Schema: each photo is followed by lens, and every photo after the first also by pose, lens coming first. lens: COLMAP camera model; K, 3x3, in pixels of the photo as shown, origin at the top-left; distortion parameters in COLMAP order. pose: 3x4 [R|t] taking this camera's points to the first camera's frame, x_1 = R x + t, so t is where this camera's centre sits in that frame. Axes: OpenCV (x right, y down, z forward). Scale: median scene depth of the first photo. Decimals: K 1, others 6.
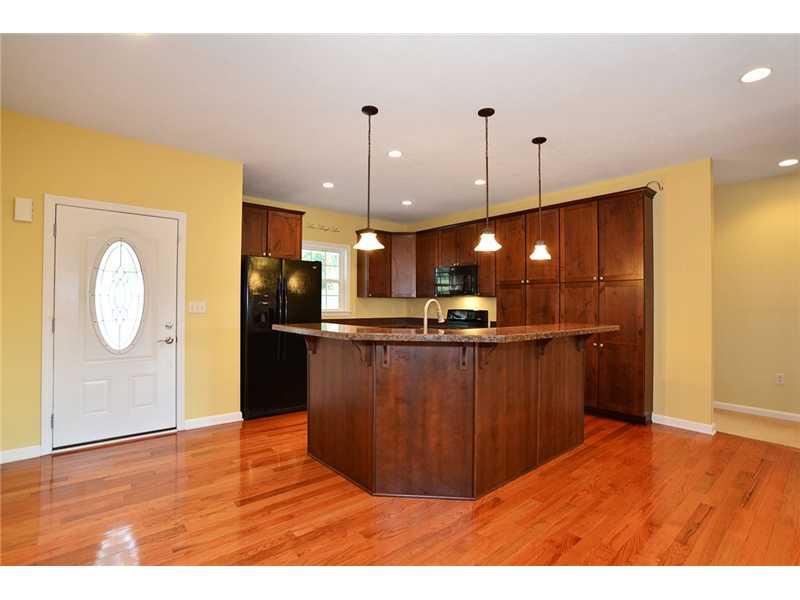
lens RADIAL K [[374.4, 0, 406.4], [0, 374.4, 300.7], [0, 0, 1]] dist [-0.015145, 0.000286]
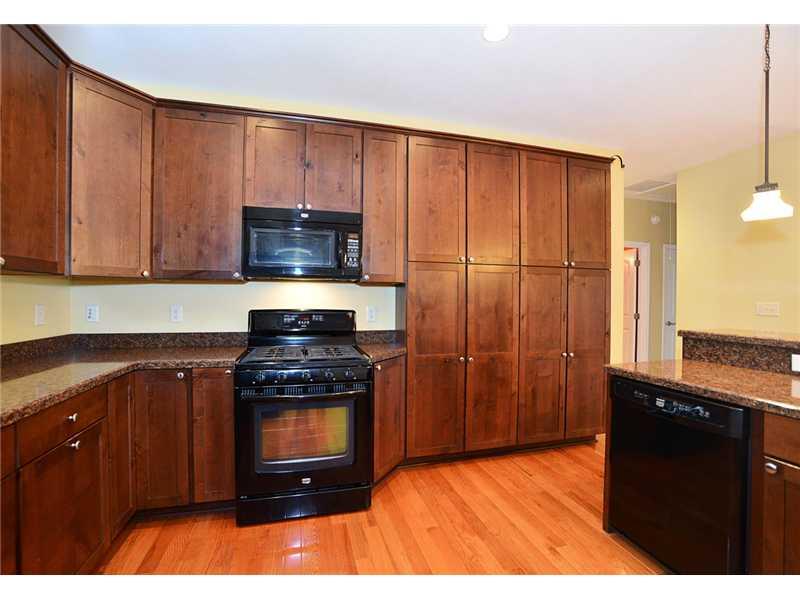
lens RADIAL K [[374.4, 0, 396.7], [0, 374.4, 300.2], [0, 0, 1]] dist [-0.015145, 0.000286]
pose [[0.441805, -0.005344, 0.897095, -0.250095], [-0.013175, 0.999836, 0.012444, 0.006383], [-0.897014, -0.017317, 0.441662, 0.836806]]
